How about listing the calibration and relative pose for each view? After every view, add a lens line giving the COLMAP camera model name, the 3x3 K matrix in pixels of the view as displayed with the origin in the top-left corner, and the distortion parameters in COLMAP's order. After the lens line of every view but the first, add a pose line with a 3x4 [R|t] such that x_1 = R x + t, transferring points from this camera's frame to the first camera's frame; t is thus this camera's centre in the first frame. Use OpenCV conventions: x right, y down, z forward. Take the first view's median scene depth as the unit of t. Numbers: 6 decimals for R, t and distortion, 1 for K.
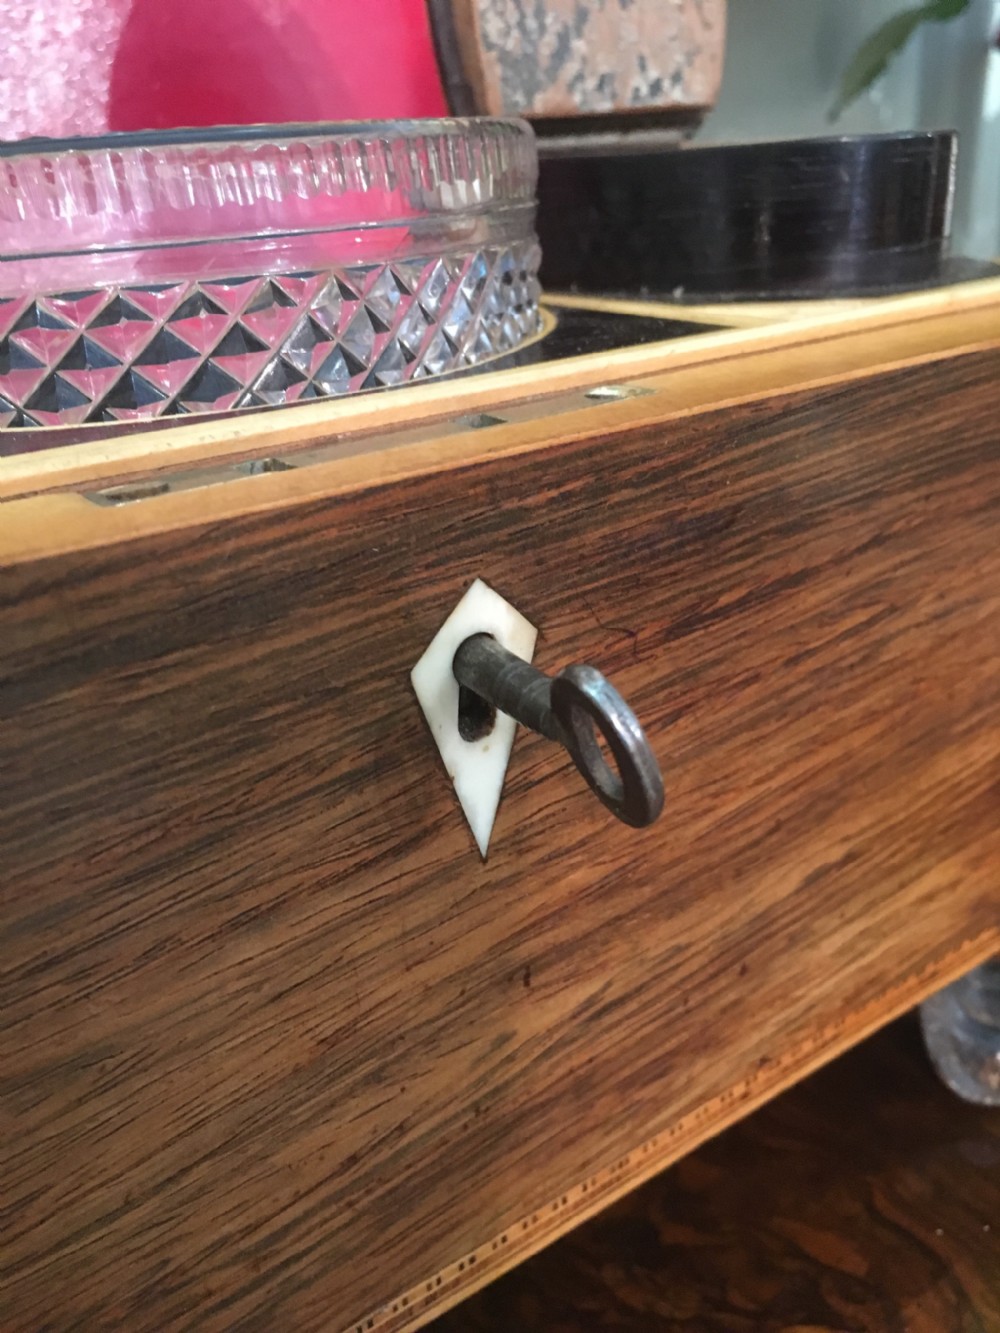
lens RADIAL K [[1179.7, 0, 505.1], [0, 1179.7, 663.4], [0, 0, 1]] dist [0.065323, -0.144053]
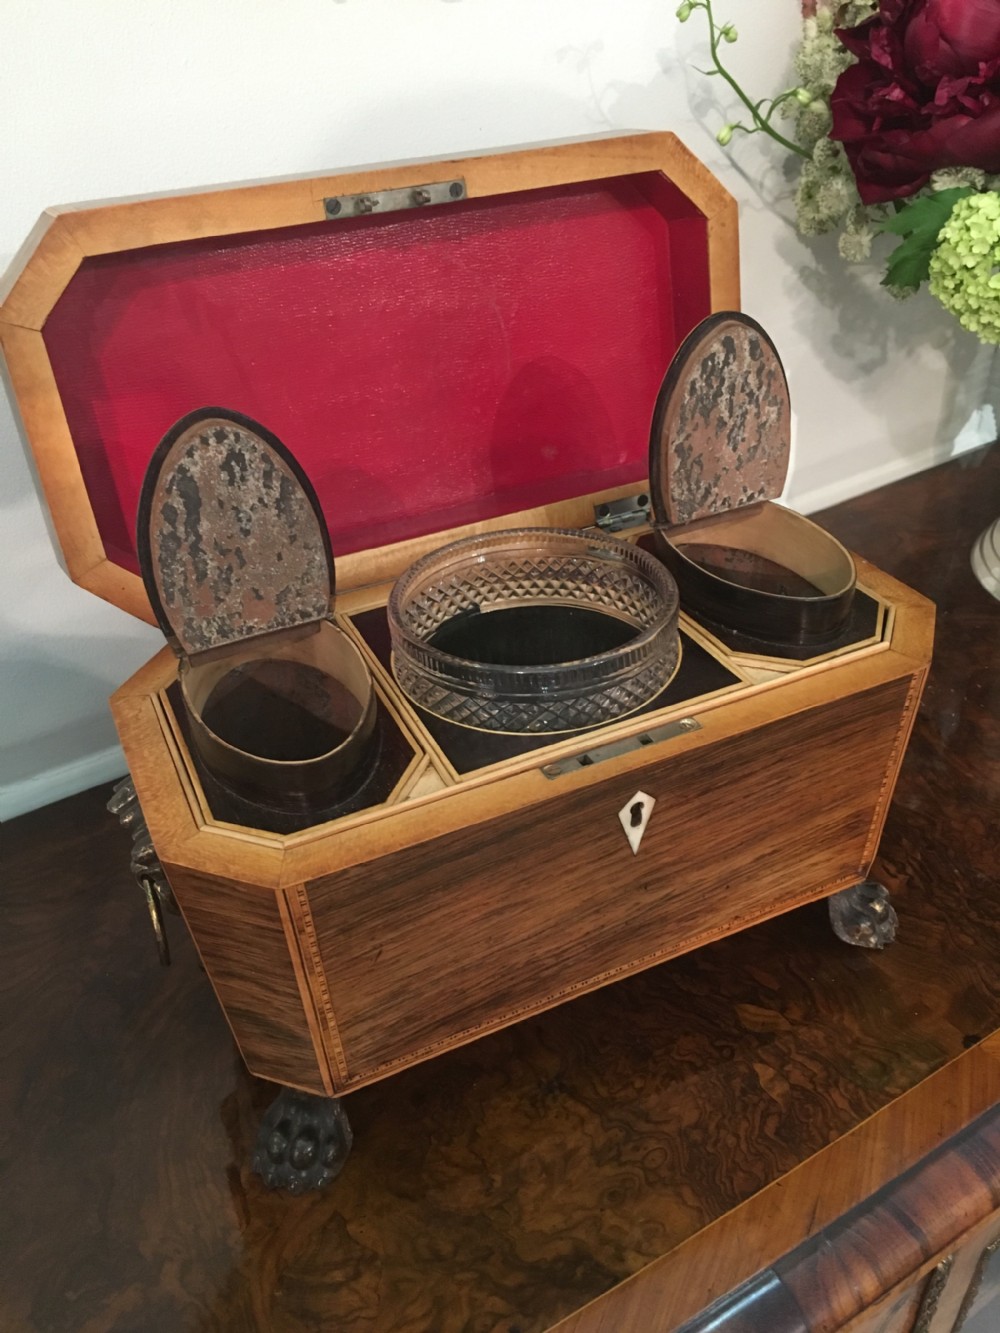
lens RADIAL K [[1142.0, 0, 506.8], [0, 1142.0, 664.3], [0, 0, 1]] dist [0.071087, -0.111390]
pose [[0.982944, 0.102798, -0.152489, 0.055526], [-0.073397, 0.979568, 0.187240, -0.818239], [0.168621, -0.172854, 0.970406, -1.828859]]
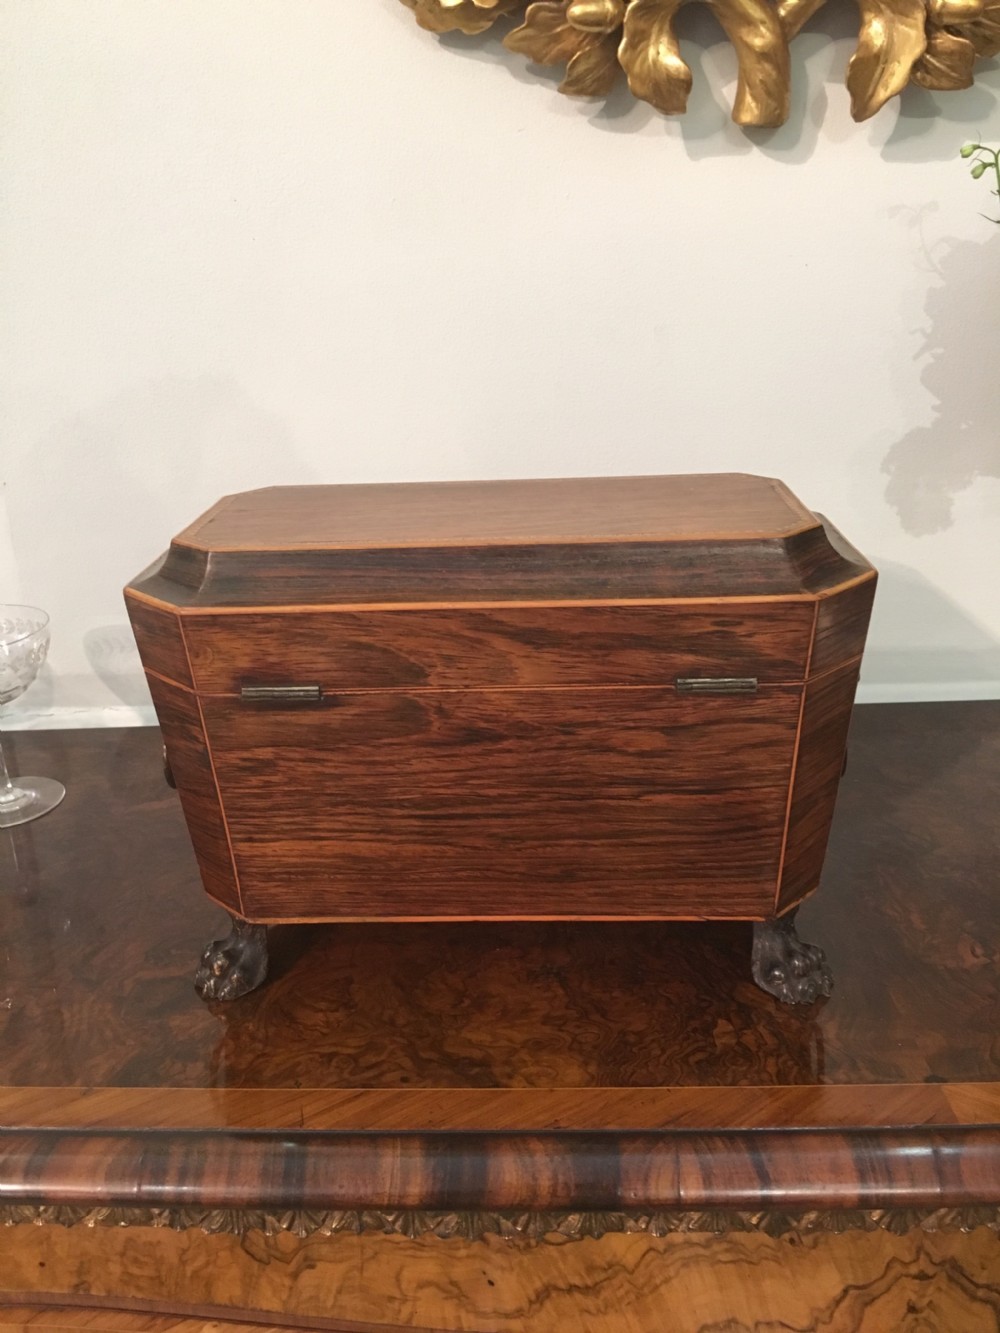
lens RADIAL K [[1147.2, 0, 501.9], [0, 1147.2, 667.3], [0, 0, 1]] dist [0.073161, -0.120643]
pose [[0.727961, 0.269513, -0.630425, 1.782669], [-0.278413, 0.956475, 0.087415, -0.321302], [0.626546, 0.111884, 0.771312, -2.022878]]
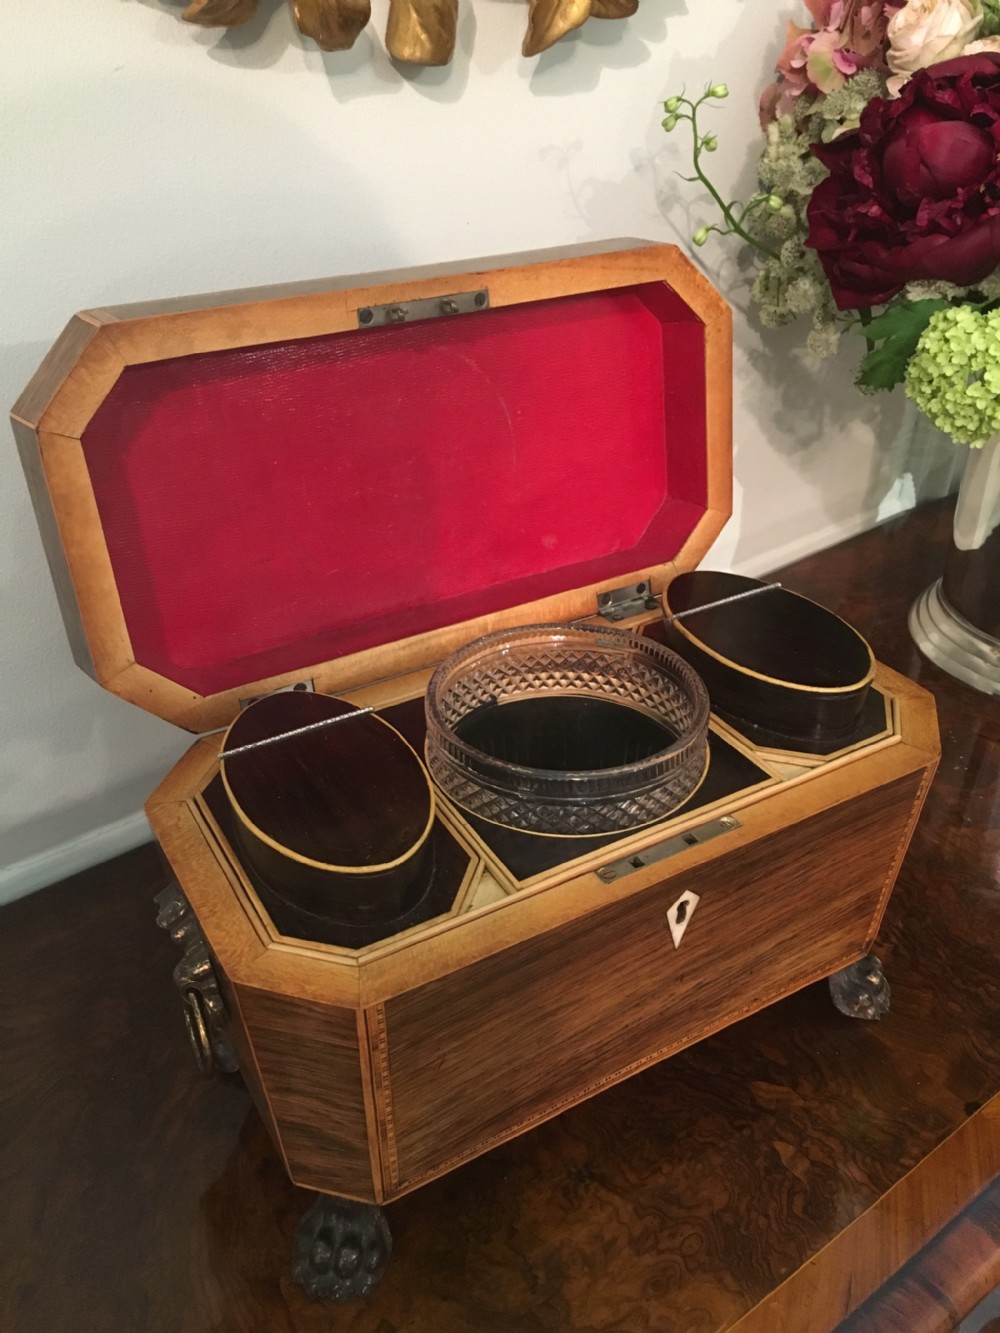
lens RADIAL K [[1140.7, 0, 502.9], [0, 1140.7, 662.9], [0, 0, 1]] dist [0.079236, -0.119004]
pose [[0.994694, 0.088591, -0.052300, -0.362331], [-0.079661, 0.984957, 0.153345, -0.978991], [0.065098, -0.148365, 0.986788, -1.910180]]
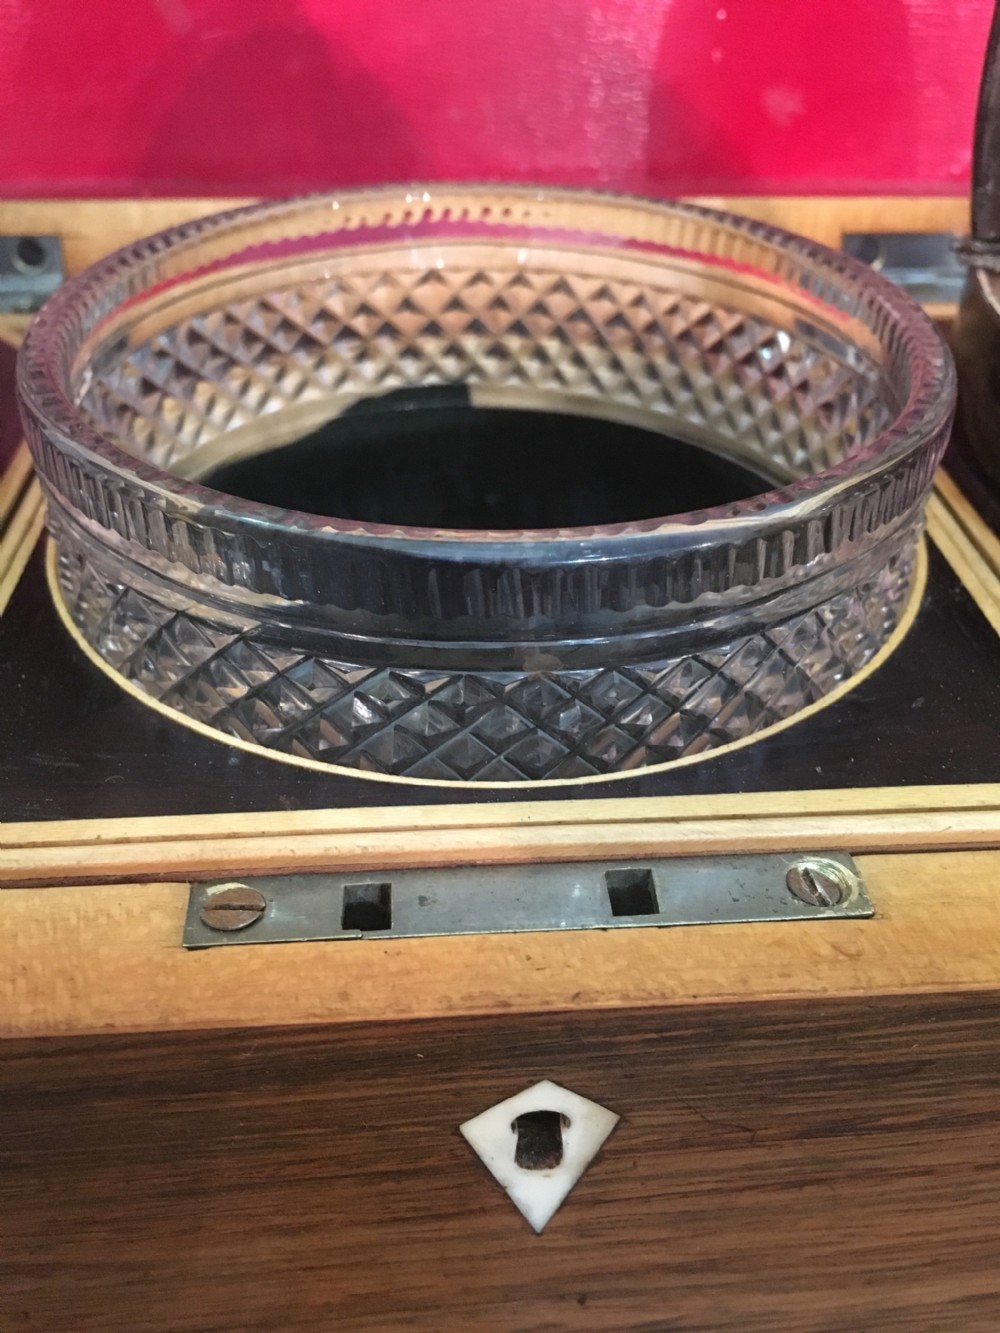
lens RADIAL K [[1179.7, 0, 505.1], [0, 1179.7, 663.4], [0, 0, 1]] dist [0.065323, -0.144053]
pose [[0.849976, 0.366039, -0.378888, 0.139271], [-0.259672, 0.916855, 0.303228, -0.491438], [0.458378, -0.159350, 0.874355, 0.164801]]
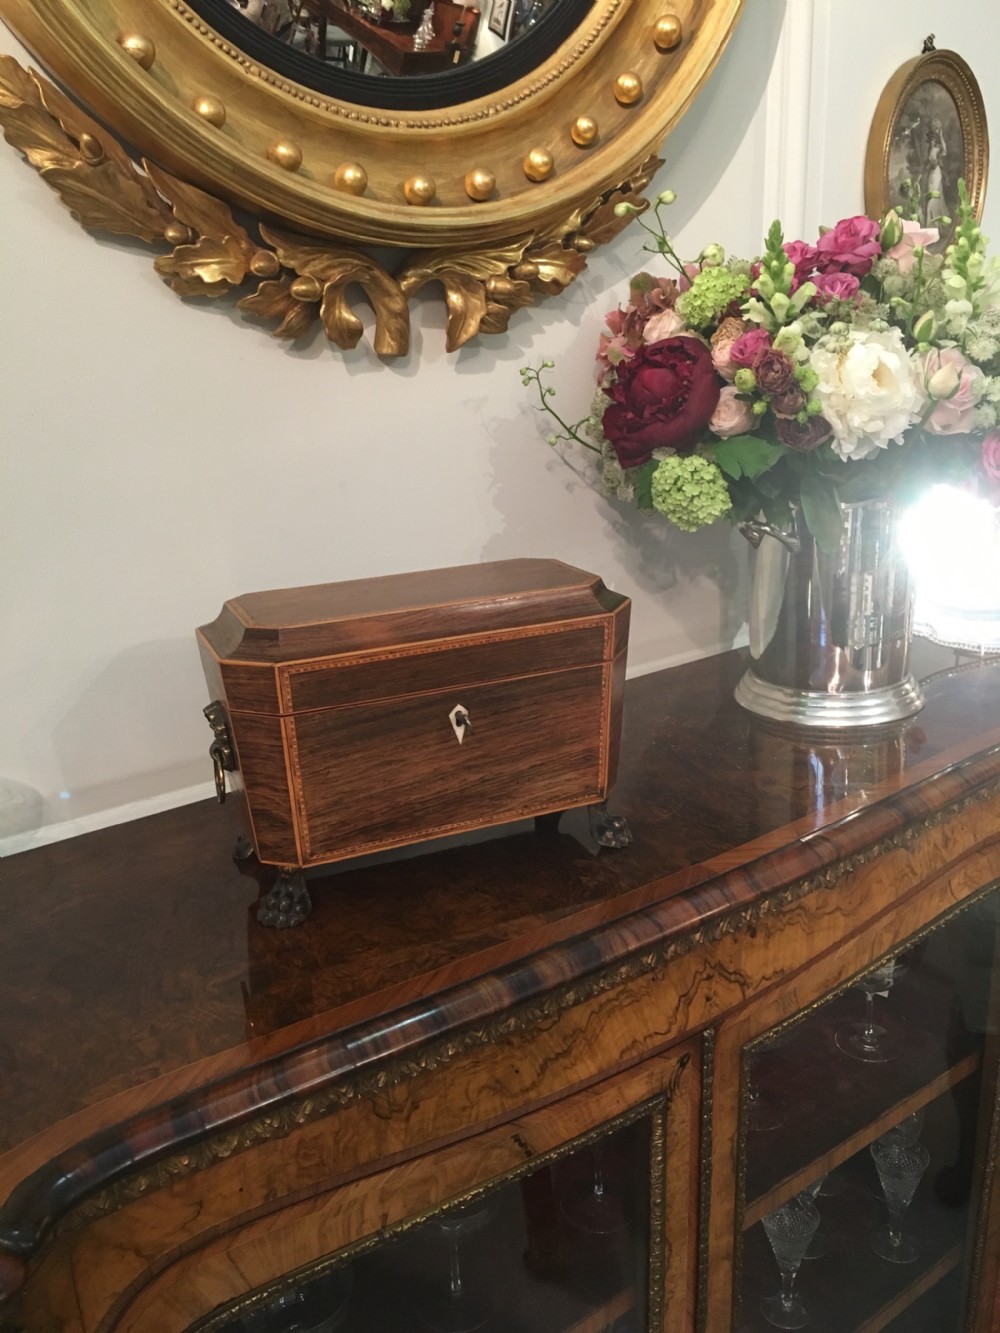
lens RADIAL K [[1145.1, 0, 506.5], [0, 1145.1, 668.3], [0, 0, 1]] dist [0.083547, -0.125223]
pose [[0.992512, 0.035869, -0.116762, 0.631047], [-0.049684, 0.991812, -0.117644, 0.464417], [0.111586, 0.122565, 0.986168, -4.785013]]
